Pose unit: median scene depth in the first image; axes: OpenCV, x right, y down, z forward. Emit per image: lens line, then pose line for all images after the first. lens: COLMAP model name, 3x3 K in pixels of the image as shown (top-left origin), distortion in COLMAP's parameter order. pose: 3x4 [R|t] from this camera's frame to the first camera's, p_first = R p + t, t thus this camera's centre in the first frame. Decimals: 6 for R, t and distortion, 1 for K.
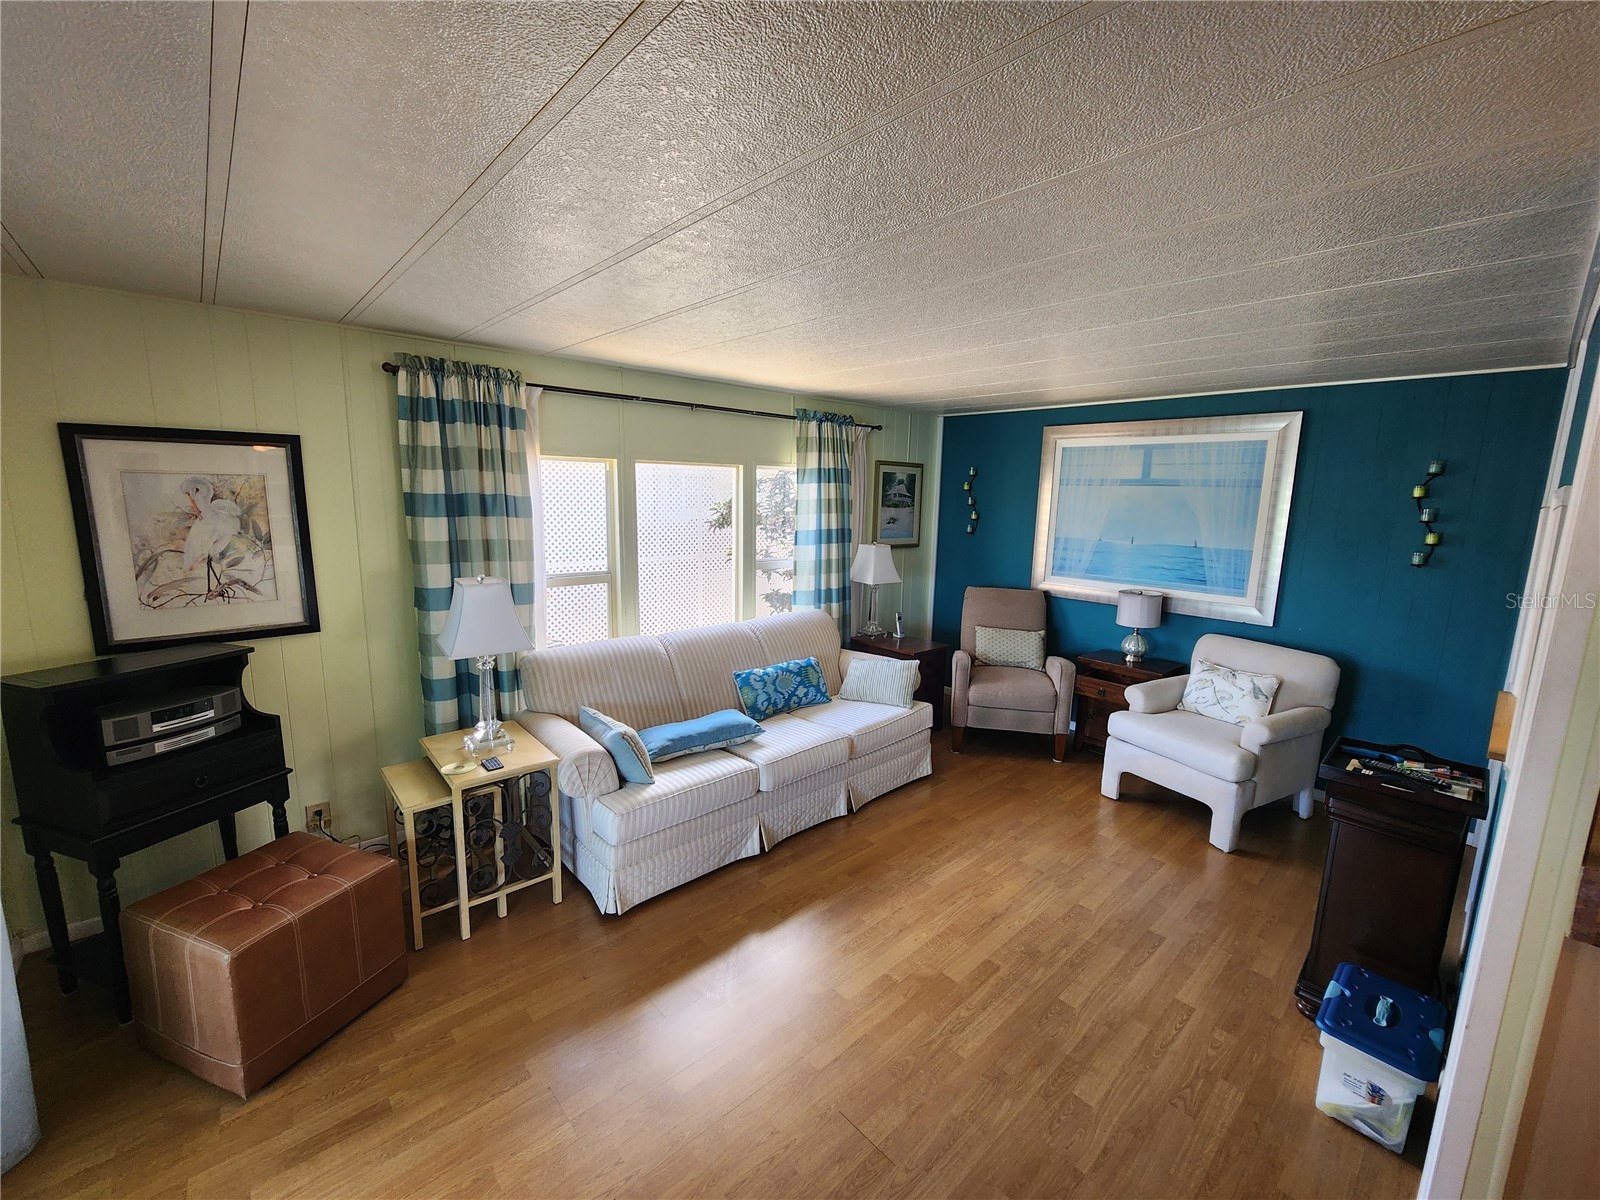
lens RADIAL K [[658.6, 0, 798.7], [0, 658.6, 600.7], [0, 0, 1]] dist [0.000049, 0.000784]
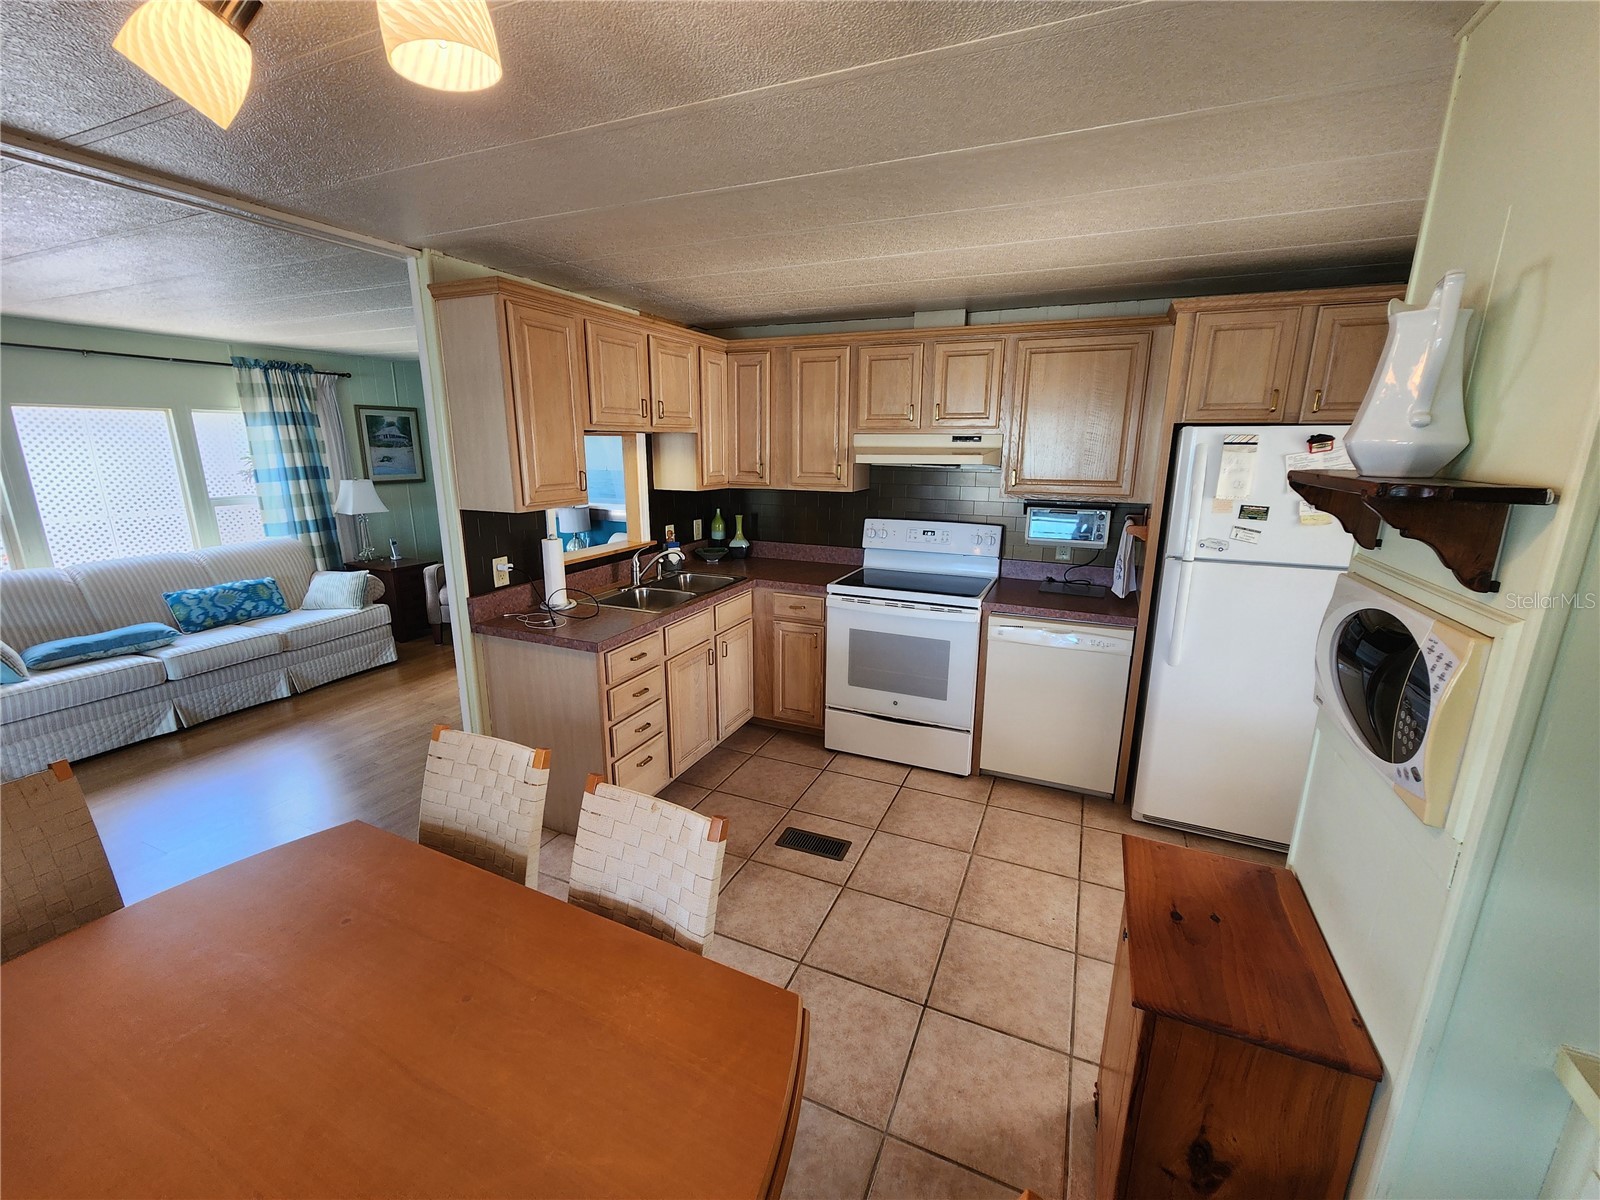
lens RADIAL K [[658.6, 0, 792.3], [0, 658.6, 601.4], [0, 0, 1]] dist [0.000049, 0.000784]
pose [[0.916455, -0.113089, 0.383824, 0.433501], [0.082416, 0.992012, 0.095498, 0.096436], [-0.391557, -0.055886, 0.918455, -0.449979]]
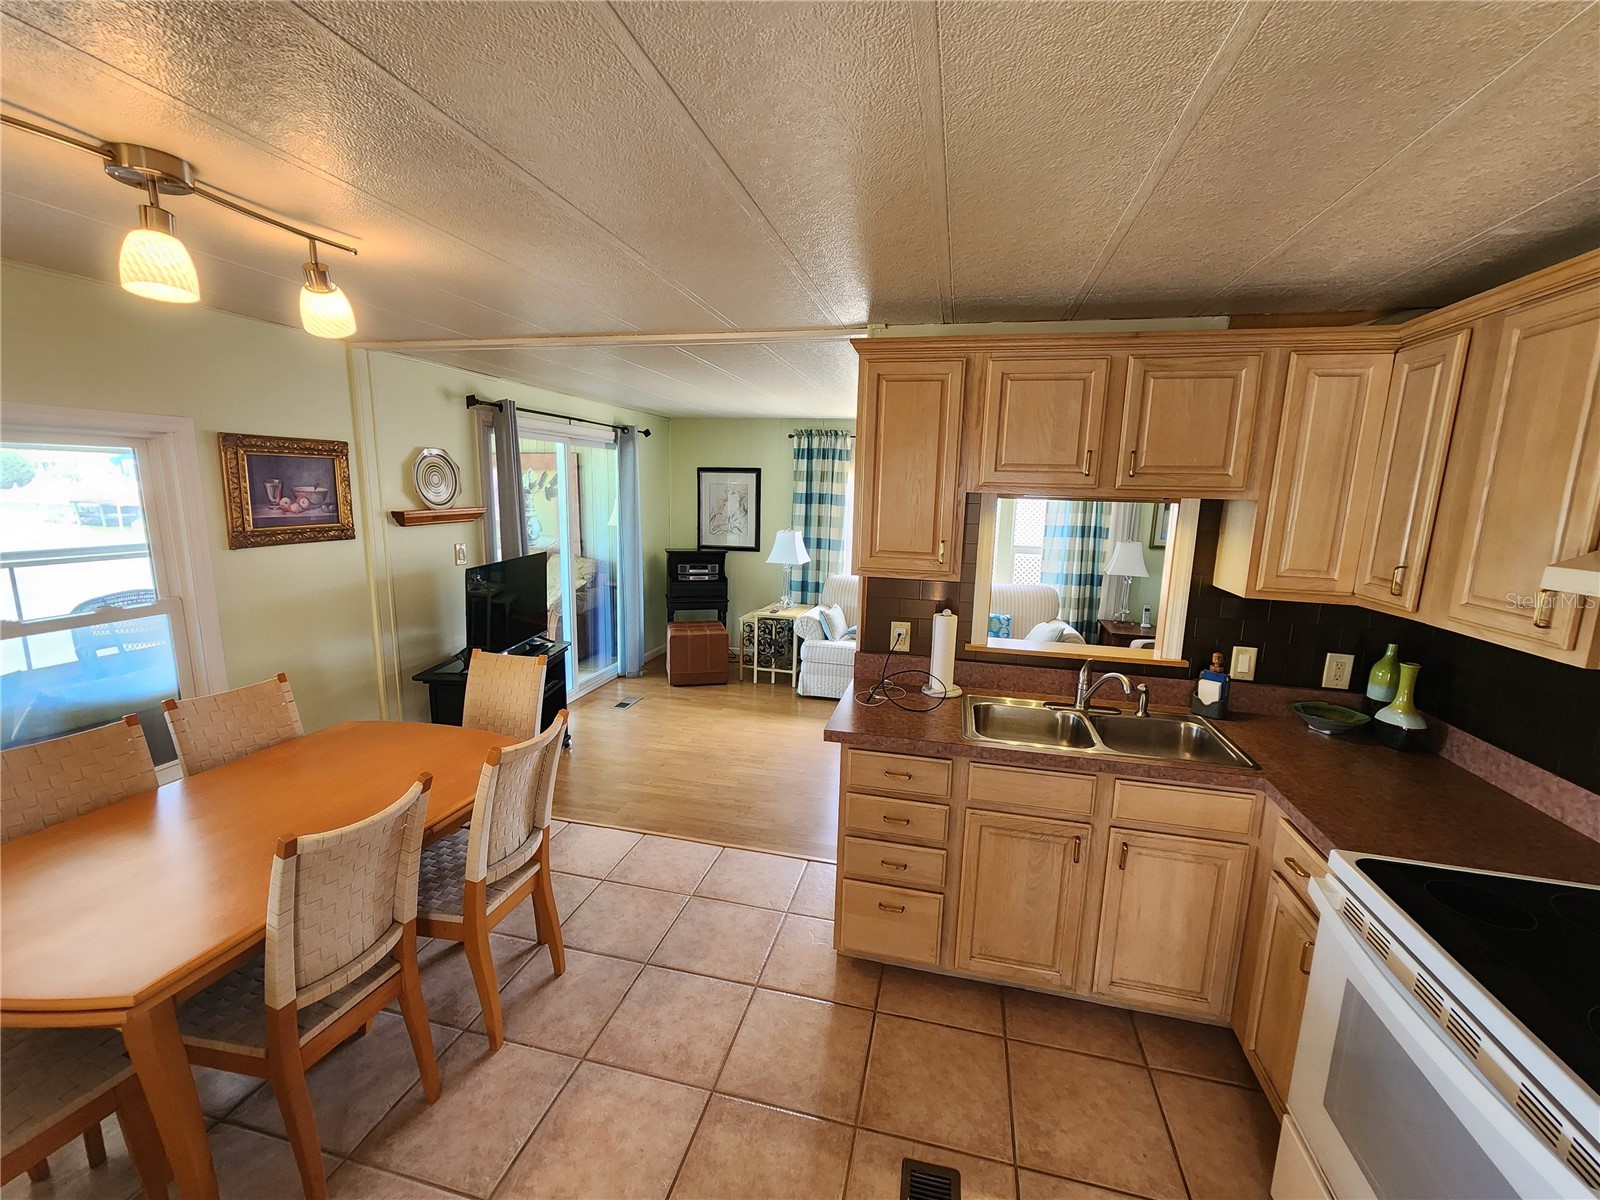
lens RADIAL K [[658.6, 0, 799.3], [0, 658.6, 596.5], [0, 0, 1]] dist [0.000049, 0.000784]
pose [[0.563033, 0.127387, -0.816558, 0.920609], [-0.152337, 0.987115, 0.048955, 0.048951], [0.812273, 0.096829, 0.575184, -0.148146]]
